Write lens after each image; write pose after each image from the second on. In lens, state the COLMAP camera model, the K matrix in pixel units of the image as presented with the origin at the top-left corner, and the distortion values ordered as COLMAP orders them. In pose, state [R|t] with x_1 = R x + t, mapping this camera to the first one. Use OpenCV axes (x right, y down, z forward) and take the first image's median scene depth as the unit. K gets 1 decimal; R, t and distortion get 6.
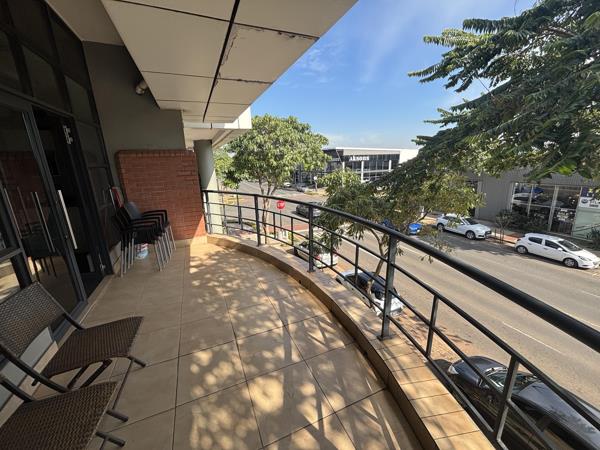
lens RADIAL K [[245.7, 0, 299.8], [0, 245.7, 223.0], [0, 0, 1]] dist [0.019863, 0.001959]
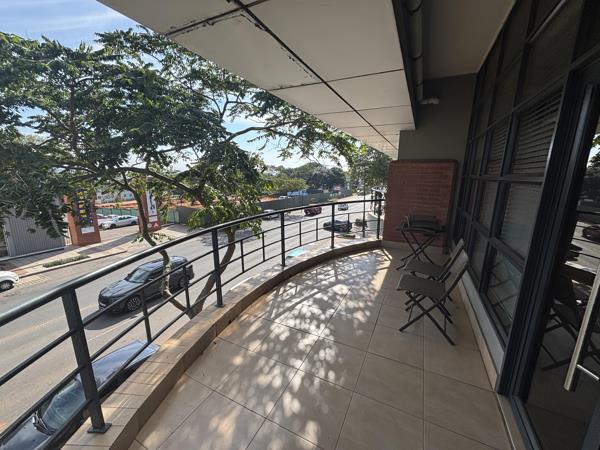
lens RADIAL K [[245.7, 0, 298.2], [0, 245.7, 229.1], [0, 0, 1]] dist [0.019863, 0.001959]
pose [[-0.637550, -0.140229, 0.757540, -1.044620], [0.215299, 0.911688, 0.349960, -0.408309], [-0.739714, 0.386214, -0.551055, 1.669792]]
